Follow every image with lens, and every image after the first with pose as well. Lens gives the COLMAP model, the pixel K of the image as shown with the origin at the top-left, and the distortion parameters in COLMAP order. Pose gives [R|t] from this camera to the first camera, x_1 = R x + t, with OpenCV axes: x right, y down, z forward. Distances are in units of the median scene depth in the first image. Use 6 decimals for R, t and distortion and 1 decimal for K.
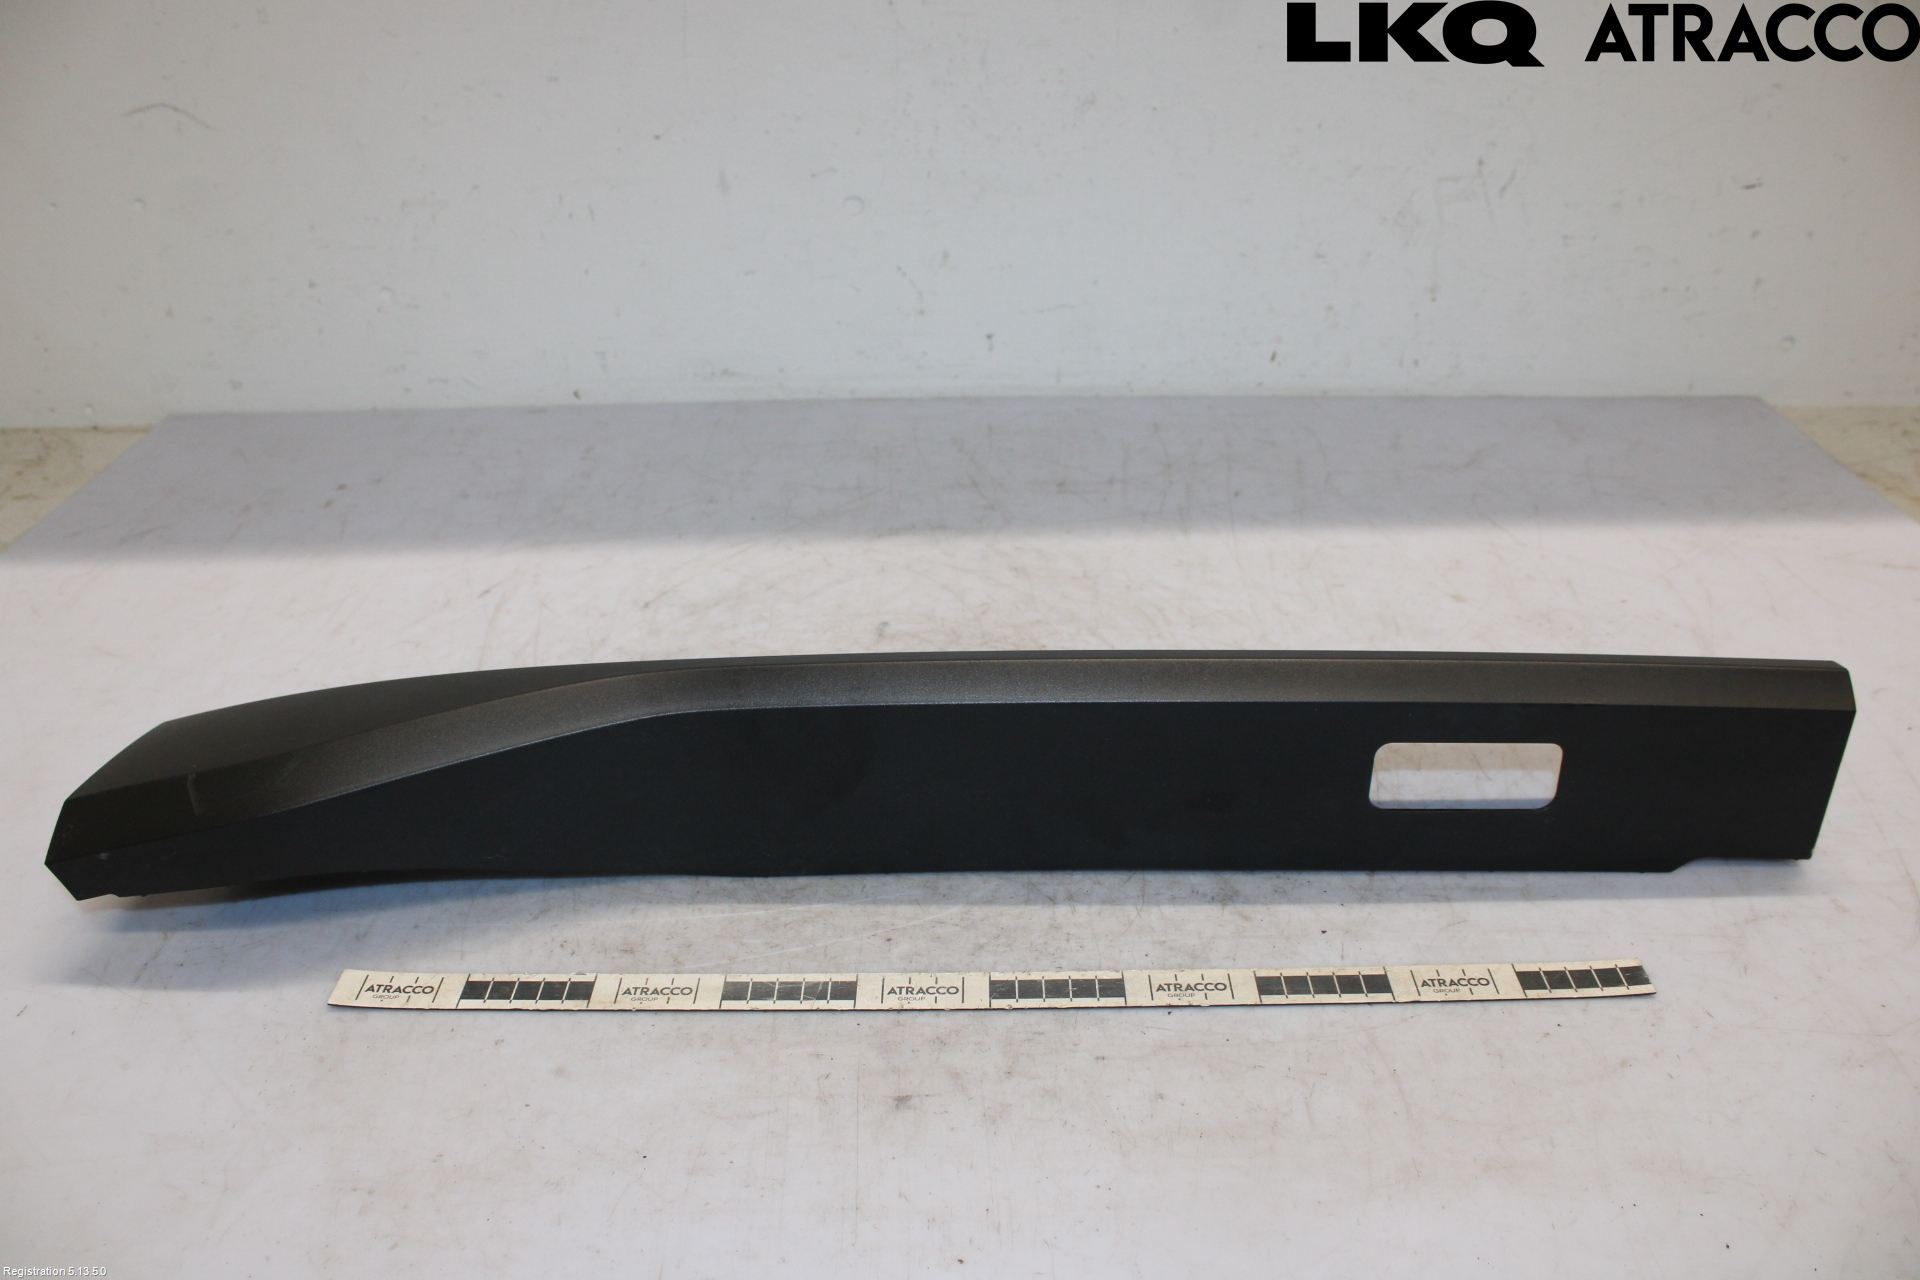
lens RADIAL K [[1602.0, 0, 960.0], [0, 1602.0, 640.0], [0, 0, 1]] dist [-0.170364, 0.161009]
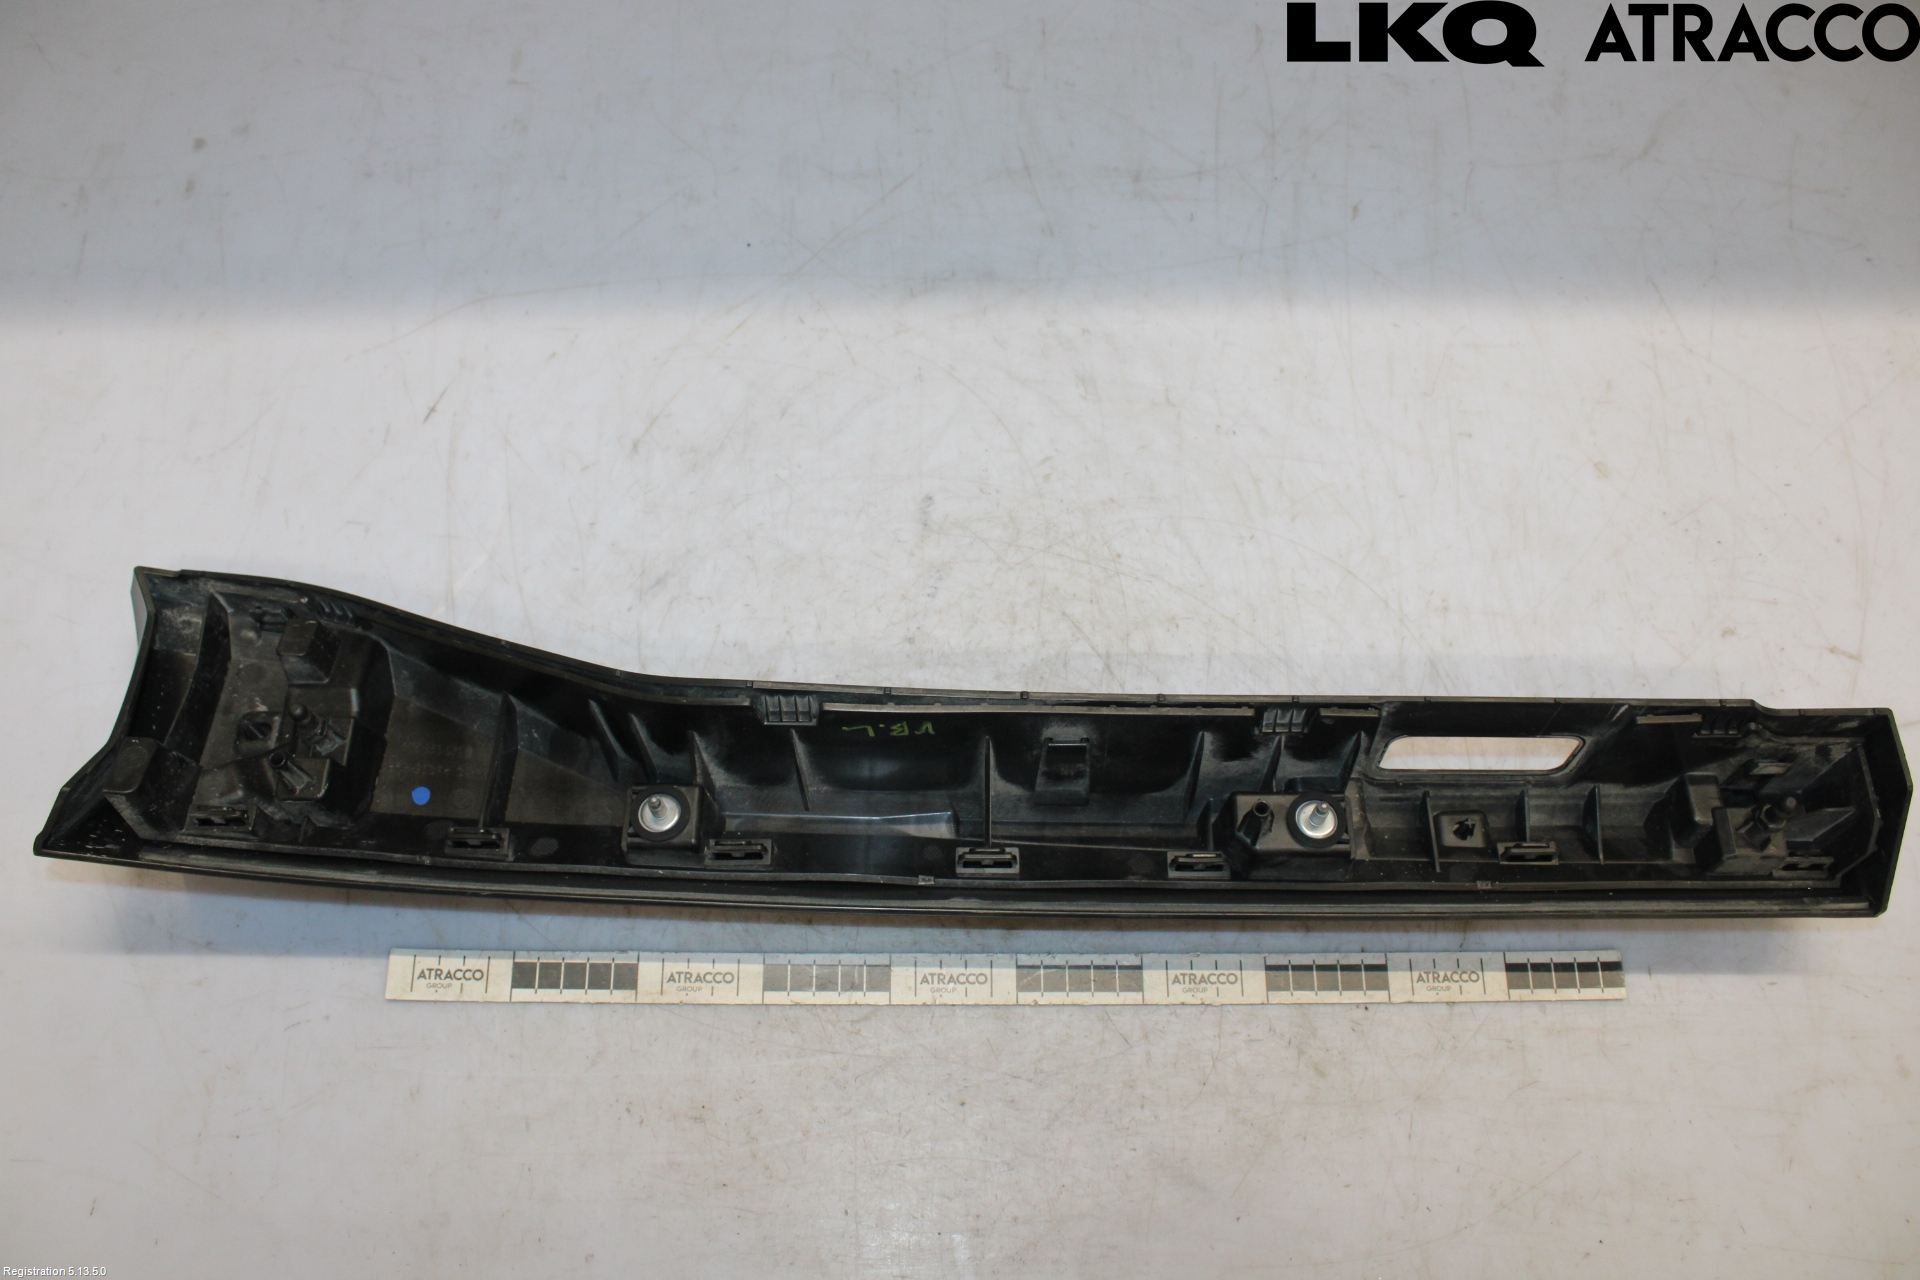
lens RADIAL K [[1602.0, 0, 960.0], [0, 1602.0, 640.0], [0, 0, 1]] dist [-0.170364, 0.161009]
pose [[0.998693, 0.009460, 0.050230, -0.084221], [-0.038726, 0.781413, 0.622811, -0.554879], [-0.033359, -0.623942, 0.780758, 0.354194]]
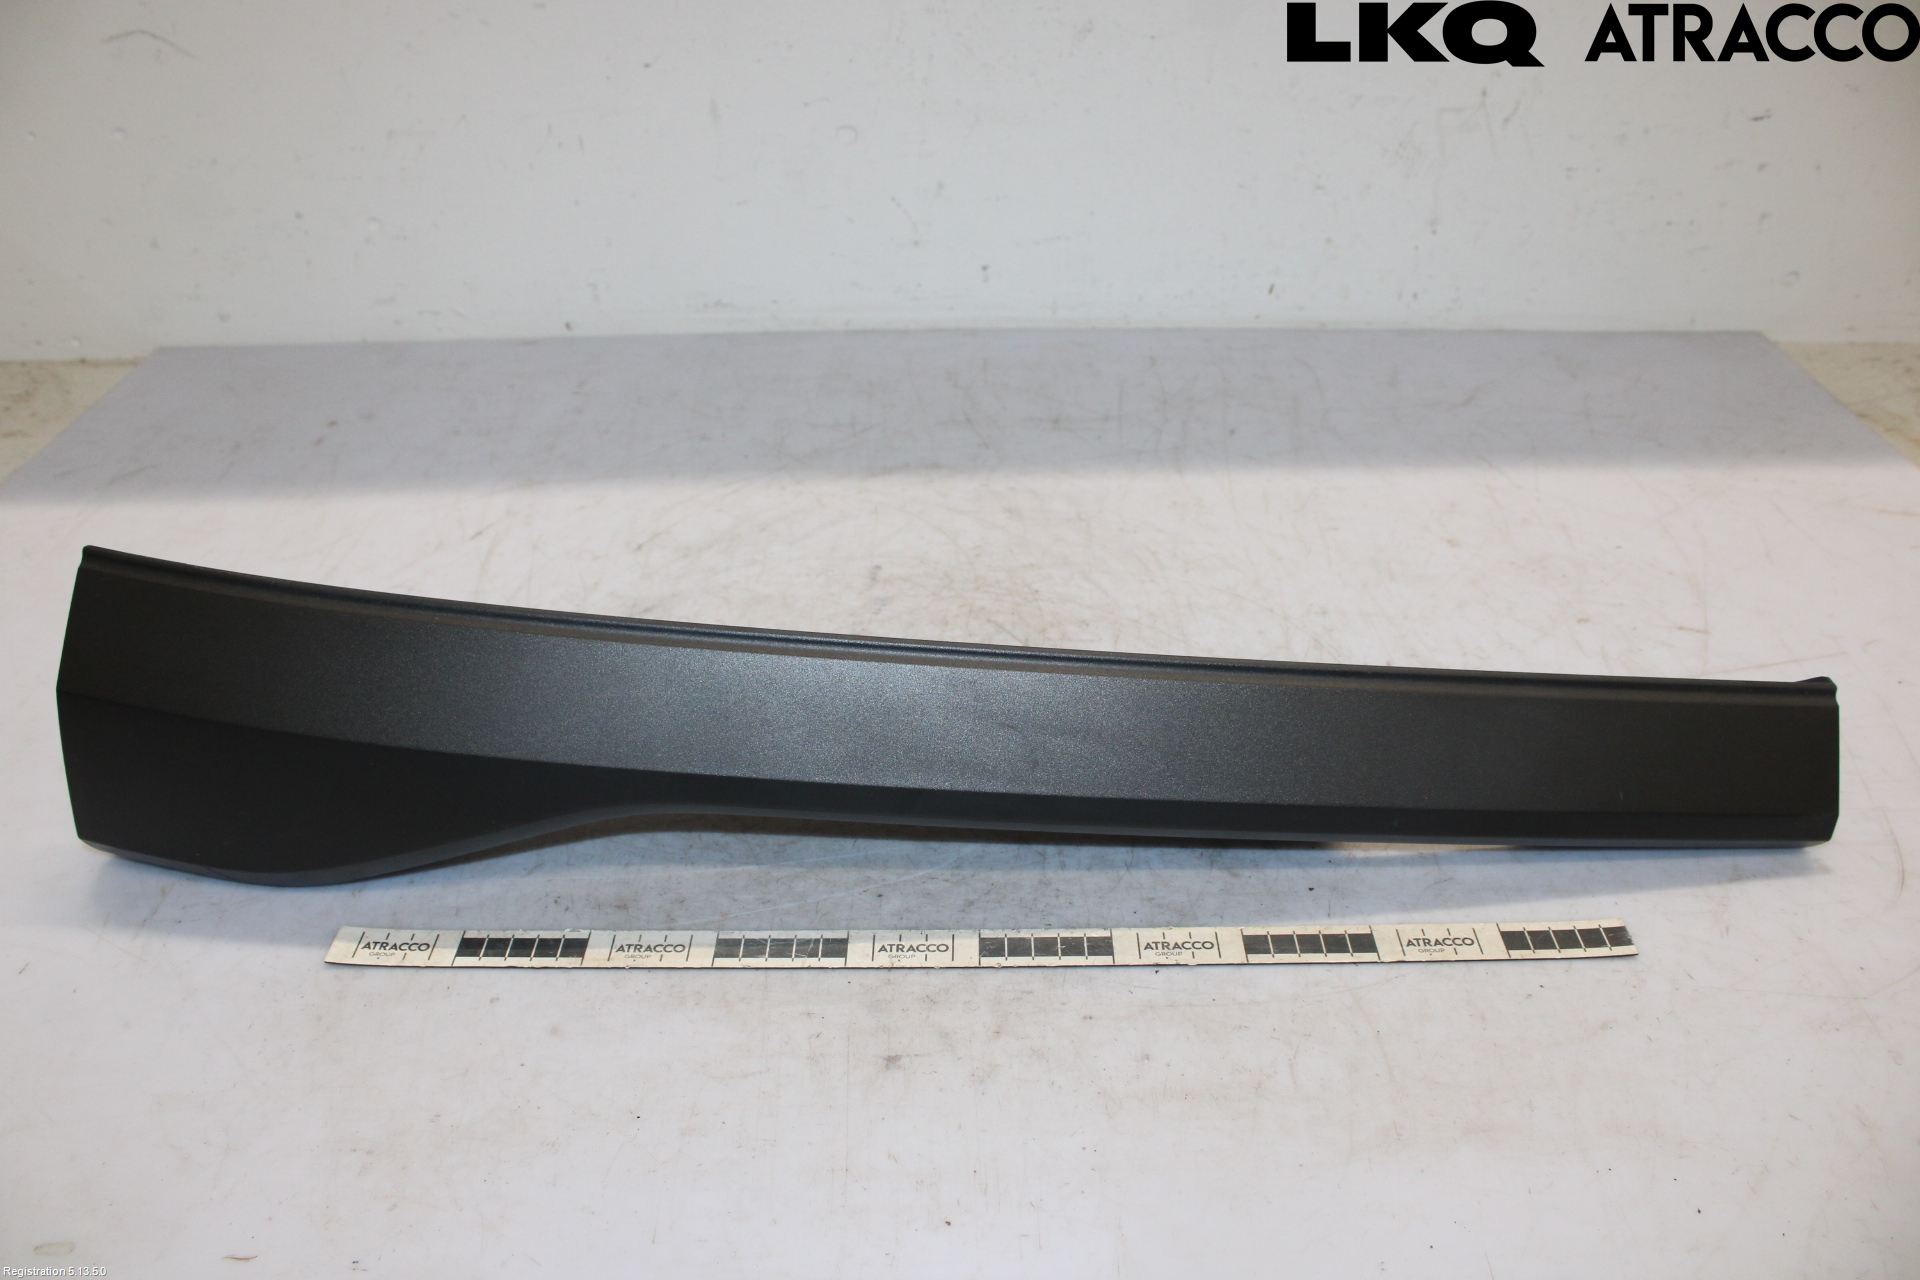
lens RADIAL K [[1602.0, 0, 960.0], [0, 1602.0, 640.0], [0, 0, 1]] dist [-0.170364, 0.161009]
pose [[0.999998, 0.001631, 0.000732, 0.004389], [-0.001672, 0.998205, 0.059860, -0.029038], [-0.000633, -0.059861, 0.998206, 0.000971]]
